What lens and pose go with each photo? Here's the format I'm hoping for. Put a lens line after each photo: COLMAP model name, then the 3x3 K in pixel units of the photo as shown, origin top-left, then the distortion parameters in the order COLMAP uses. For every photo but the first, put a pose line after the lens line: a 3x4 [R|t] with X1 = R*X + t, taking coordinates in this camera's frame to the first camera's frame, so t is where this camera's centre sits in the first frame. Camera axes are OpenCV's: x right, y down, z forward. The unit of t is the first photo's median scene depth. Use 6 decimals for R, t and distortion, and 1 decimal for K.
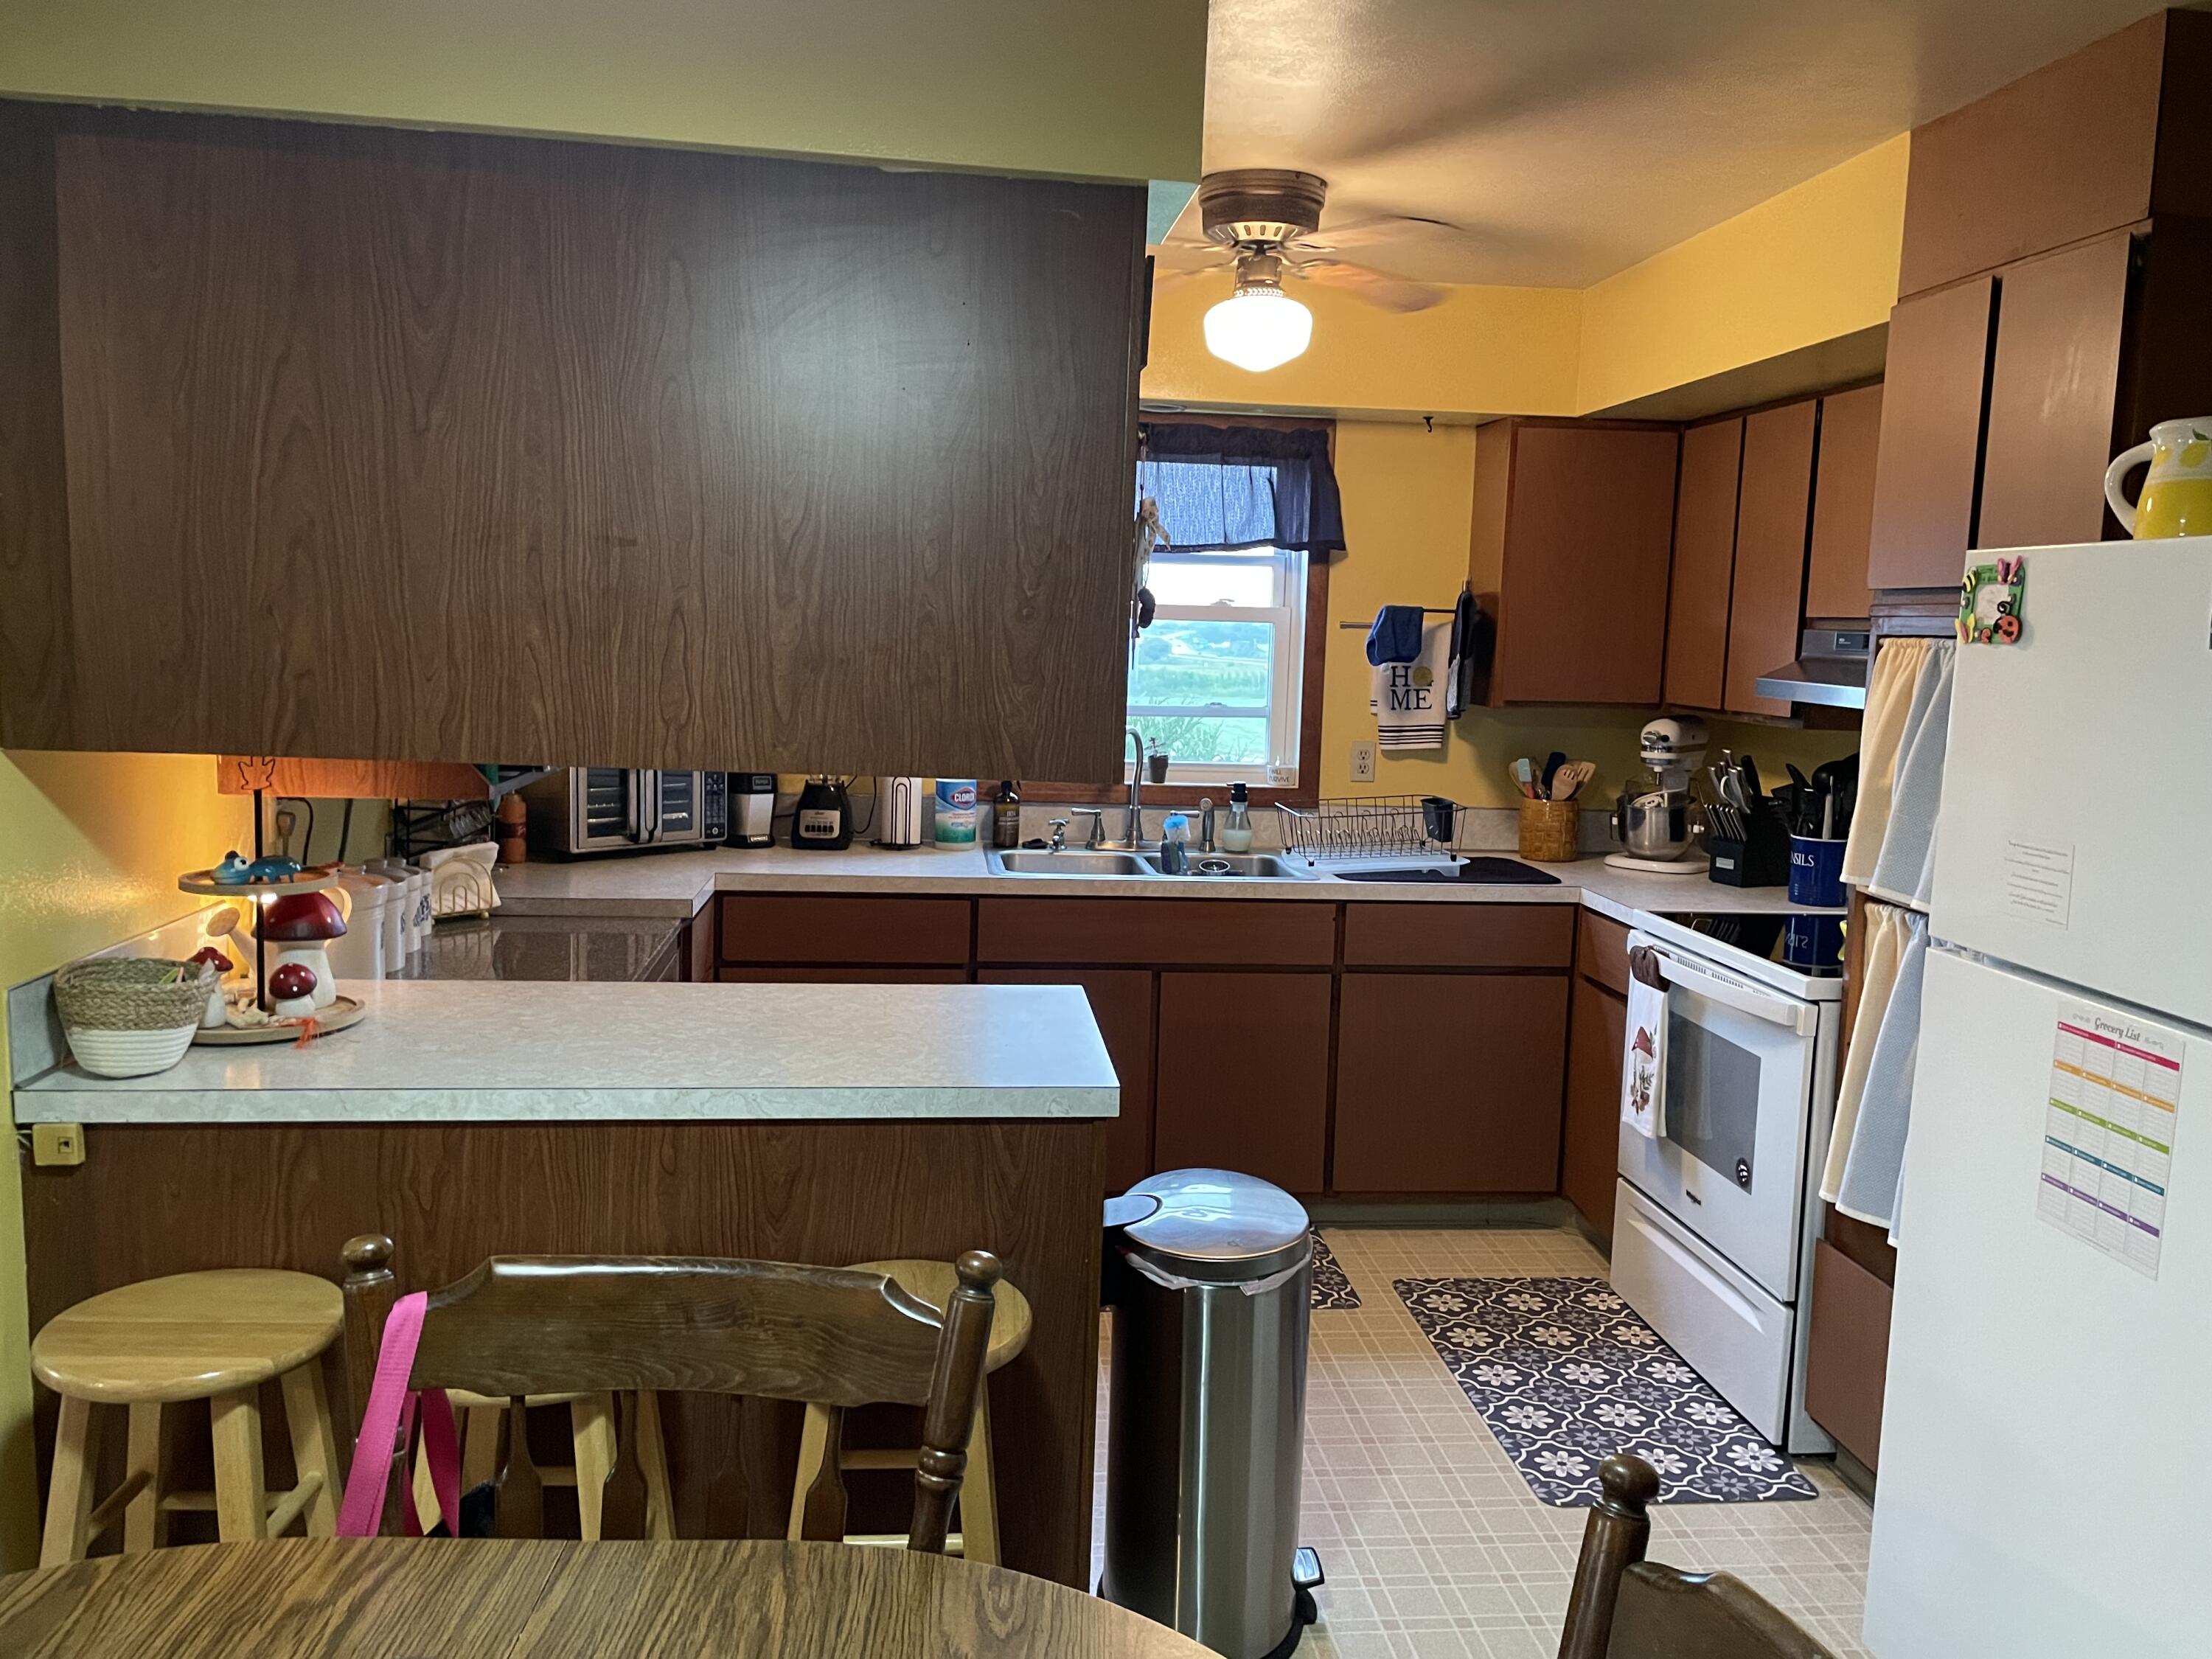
lens RADIAL K [[1671.4, 0, 1105.4], [0, 1671.4, 823.7], [0, 0, 1]] dist [0.077434, -0.095199]
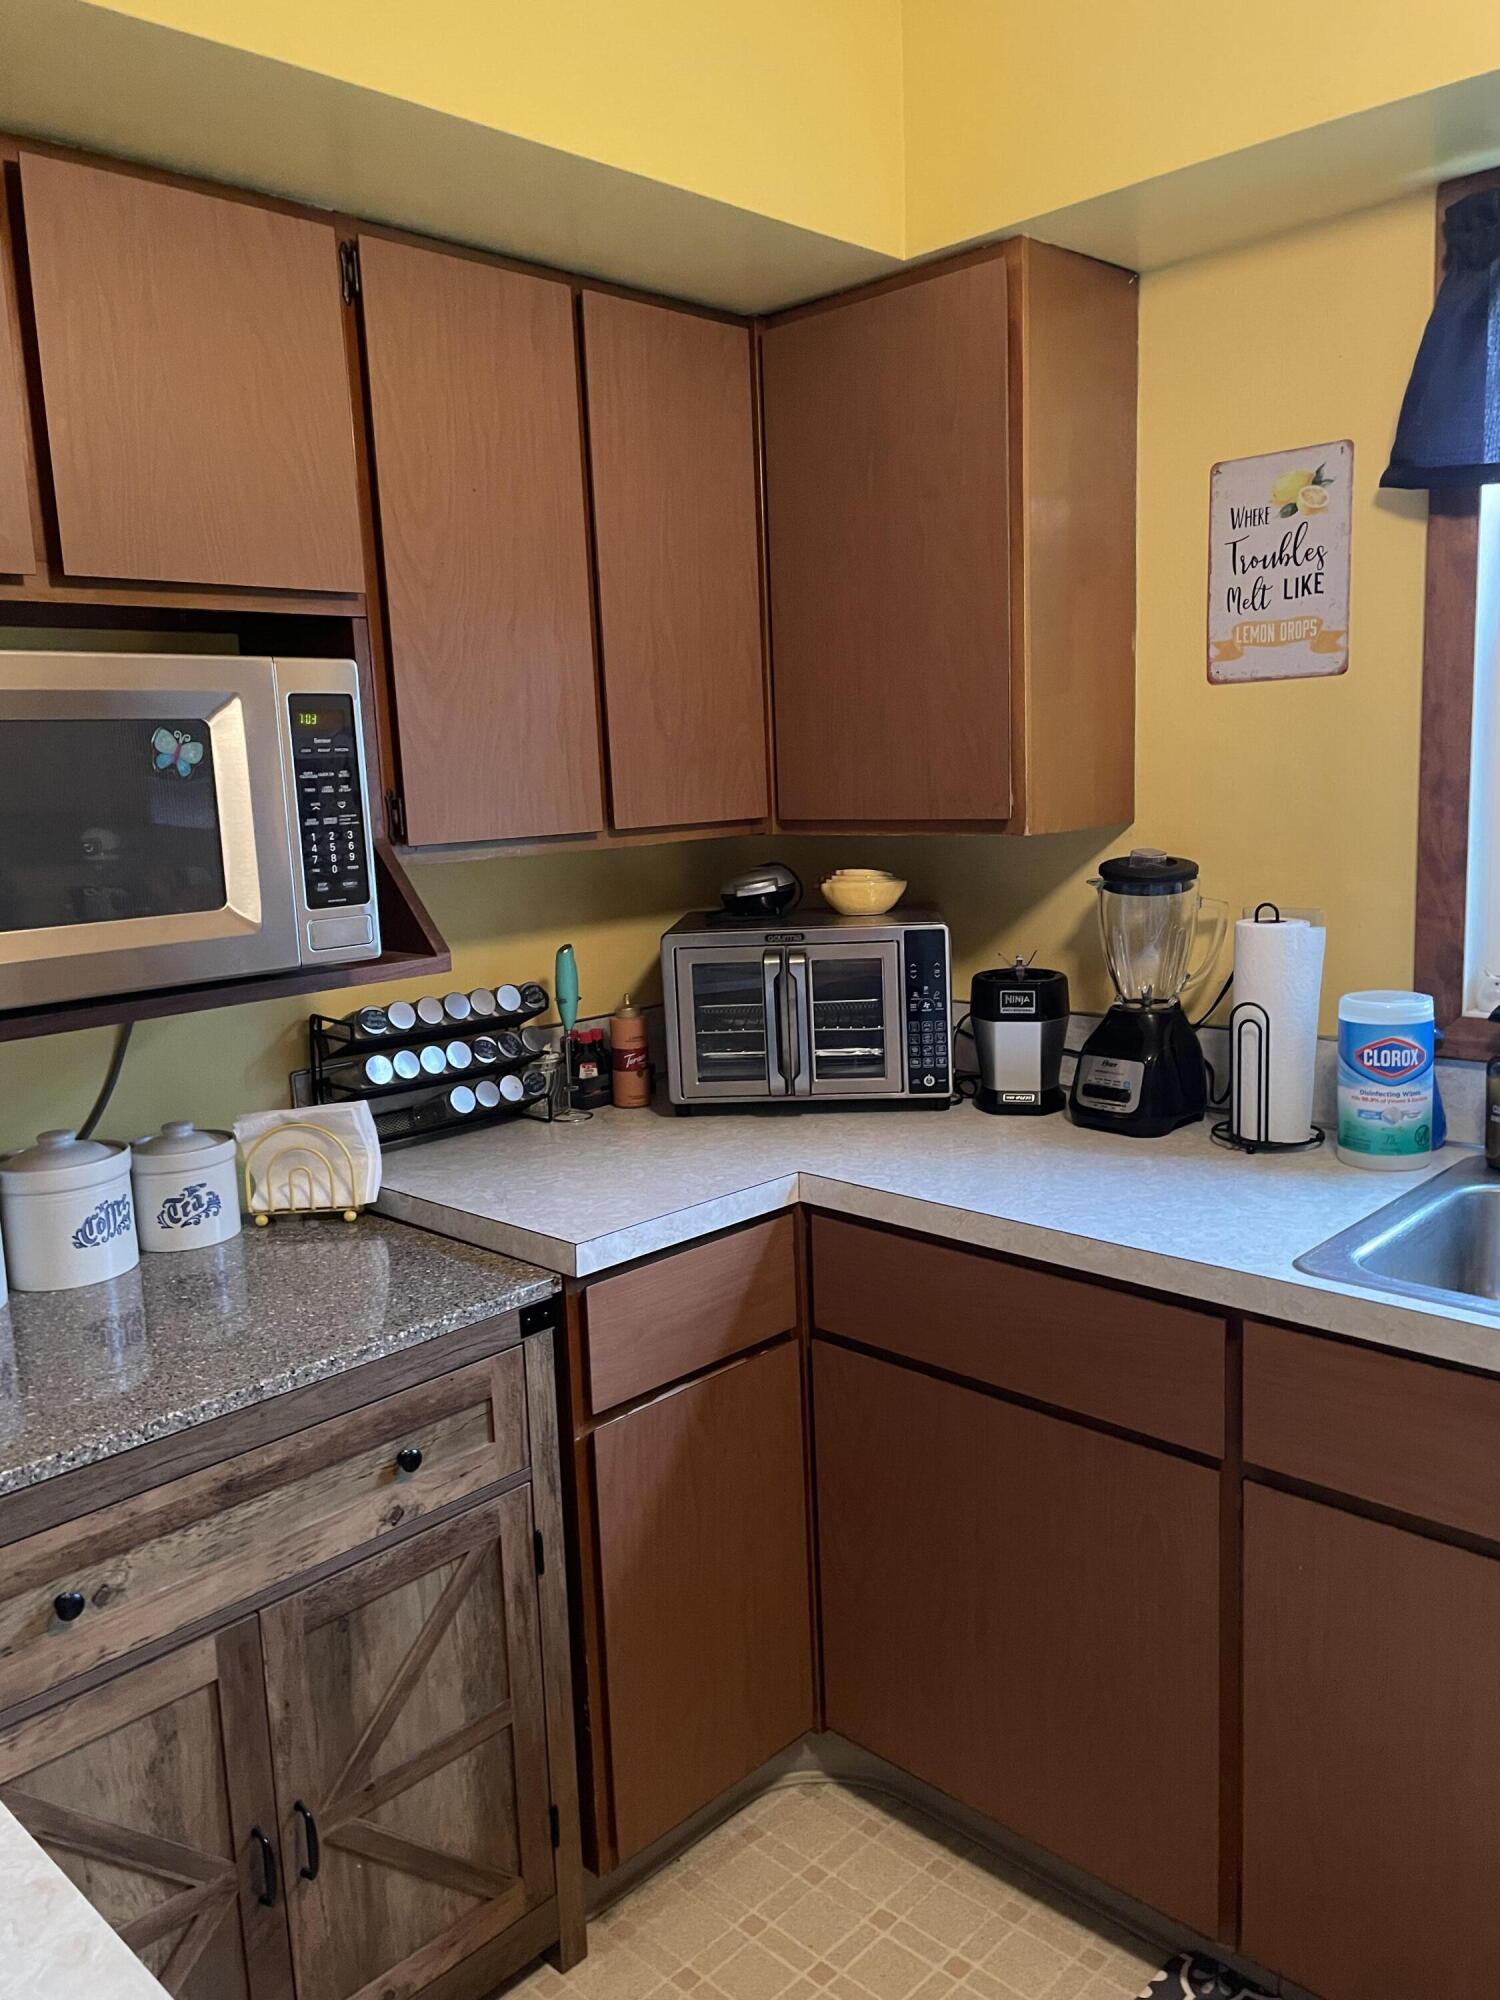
lens RADIAL K [[1511.2, 0, 759.9], [0, 1511.2, 989.1], [0, 0, 1]] dist [0.077434, -0.095199]
pose [[0.646860, 0.061141, -0.760154, 0.122367], [-0.034172, 0.998104, 0.051202, -0.049923], [0.761843, -0.007144, 0.647723, 0.581043]]
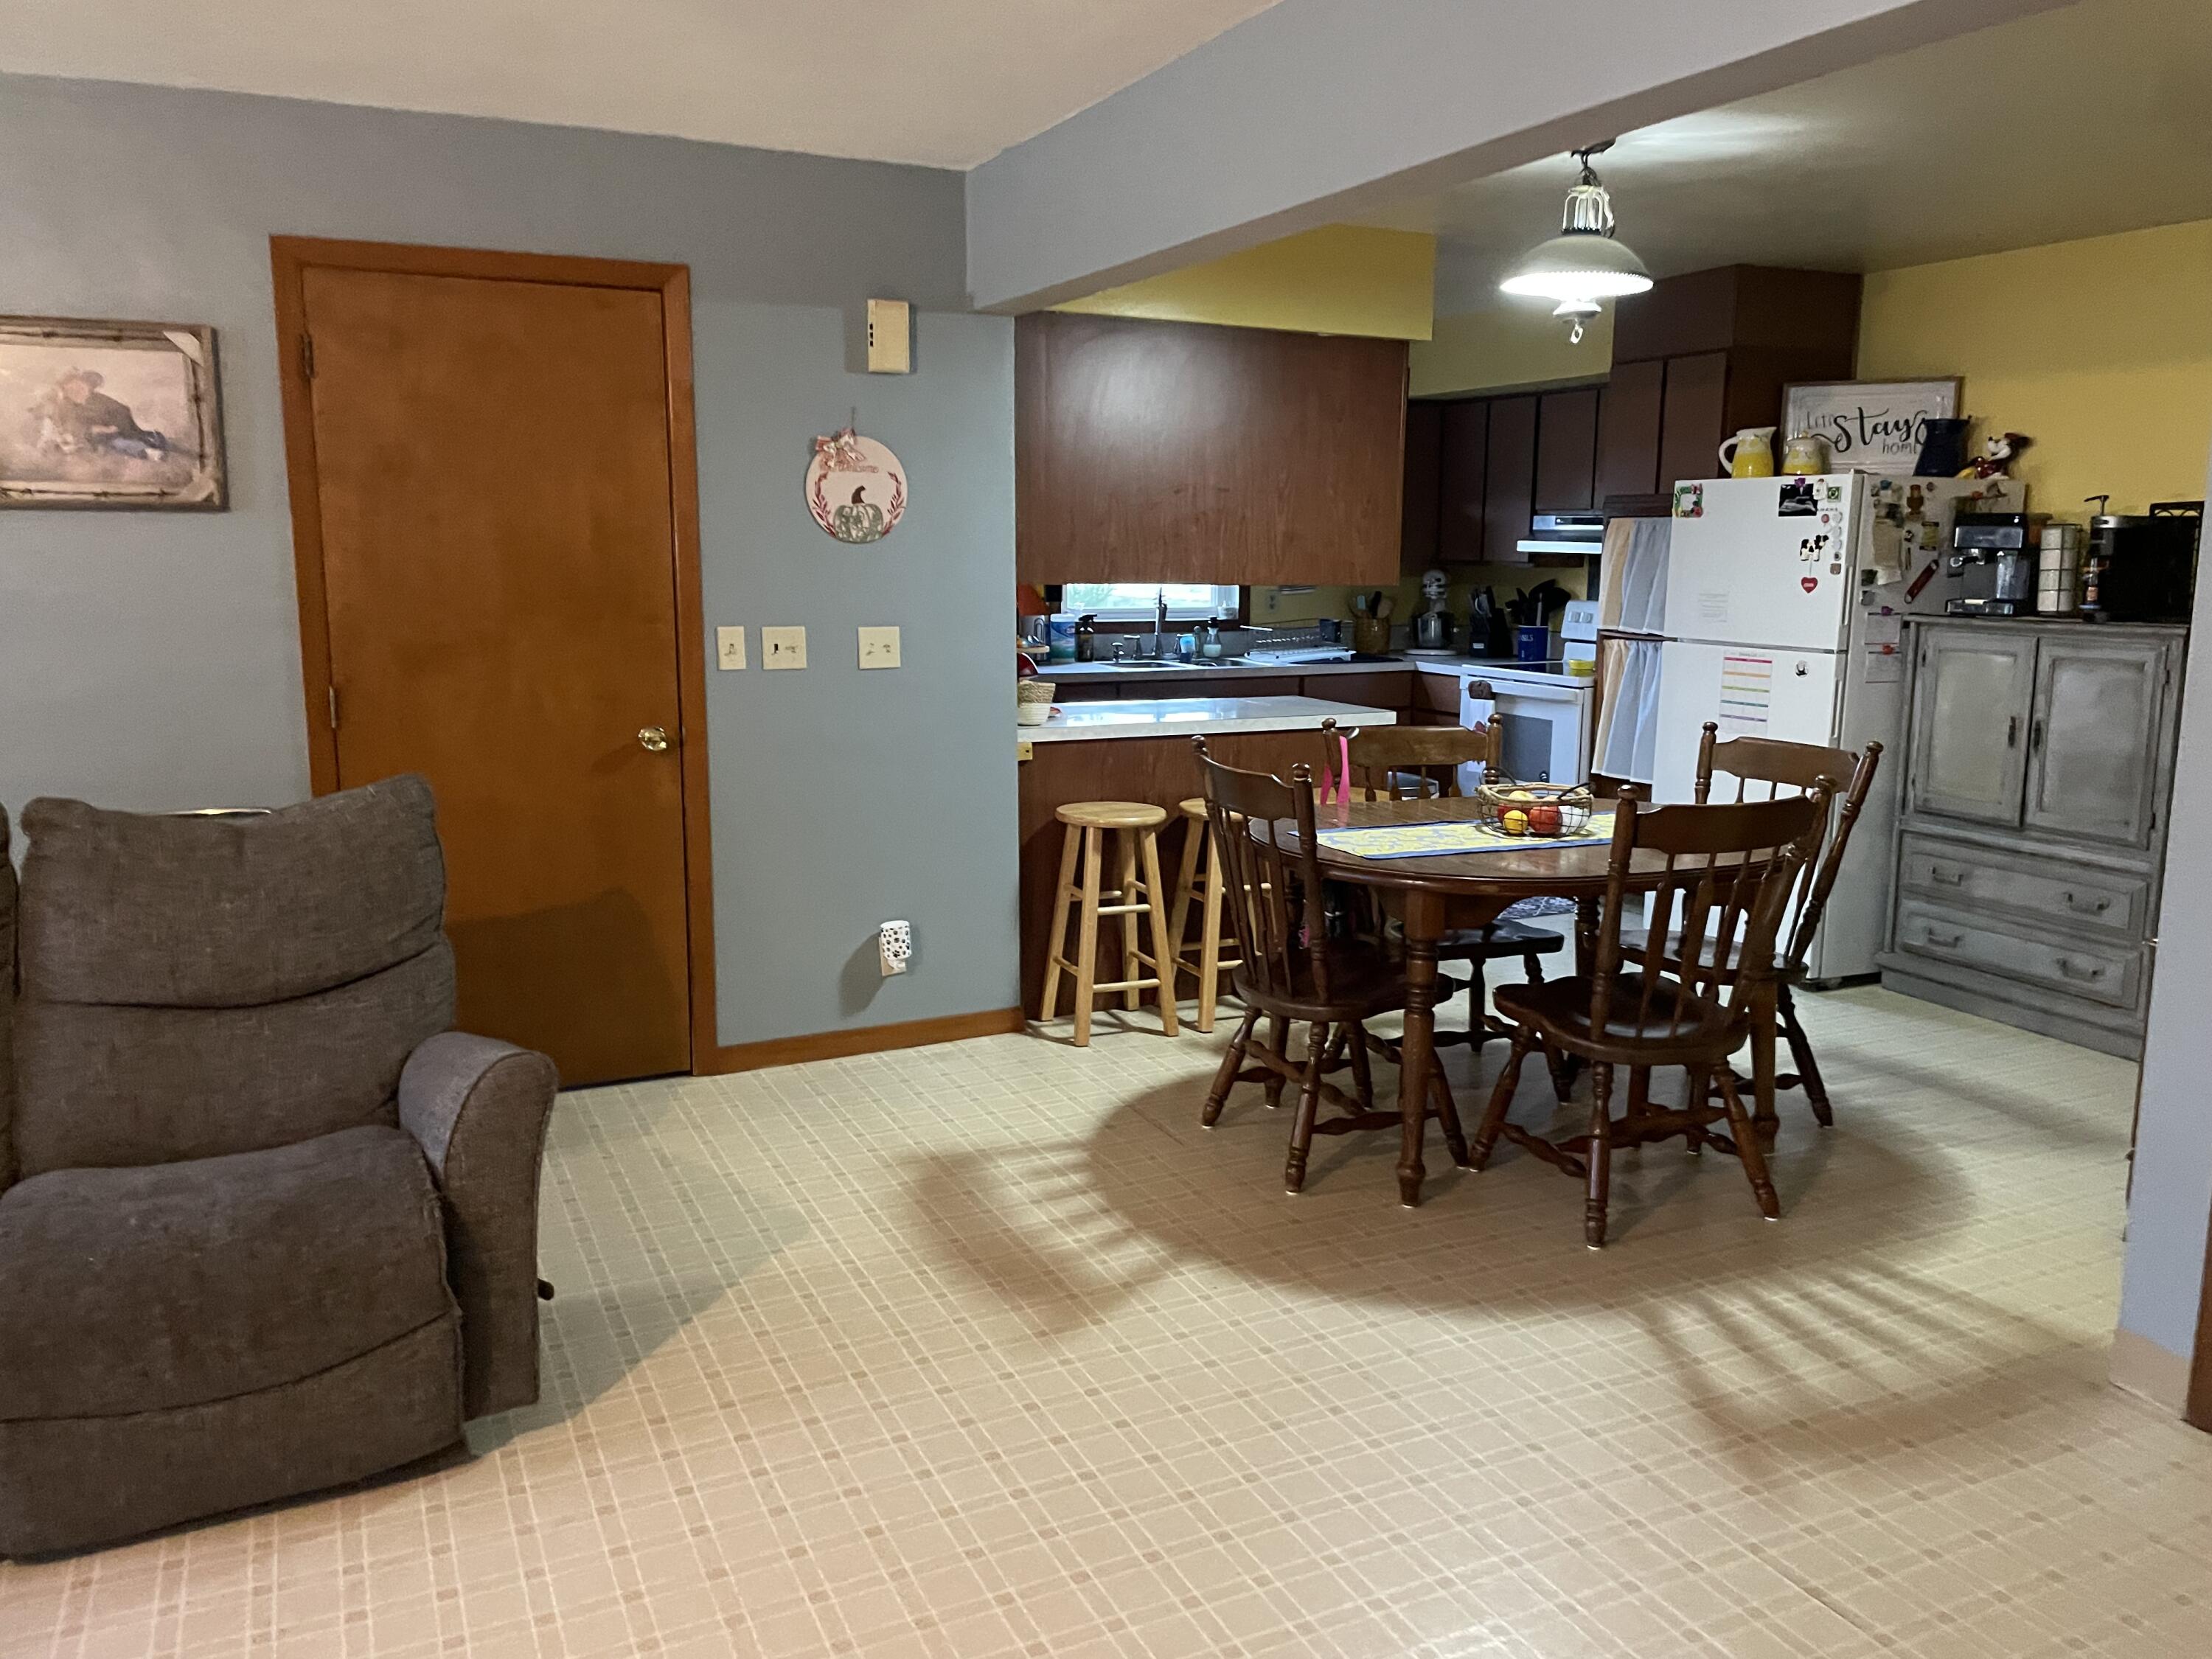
lens RADIAL K [[1671.4, 0, 1109.9], [0, 1671.4, 831.6], [0, 0, 1]] dist [0.077434, -0.095199]
pose [[0.942224, -0.084369, 0.324185, -1.150779], [0.064437, 0.995339, 0.071754, 0.125244], [-0.328727, -0.046719, 0.943269, -1.126392]]
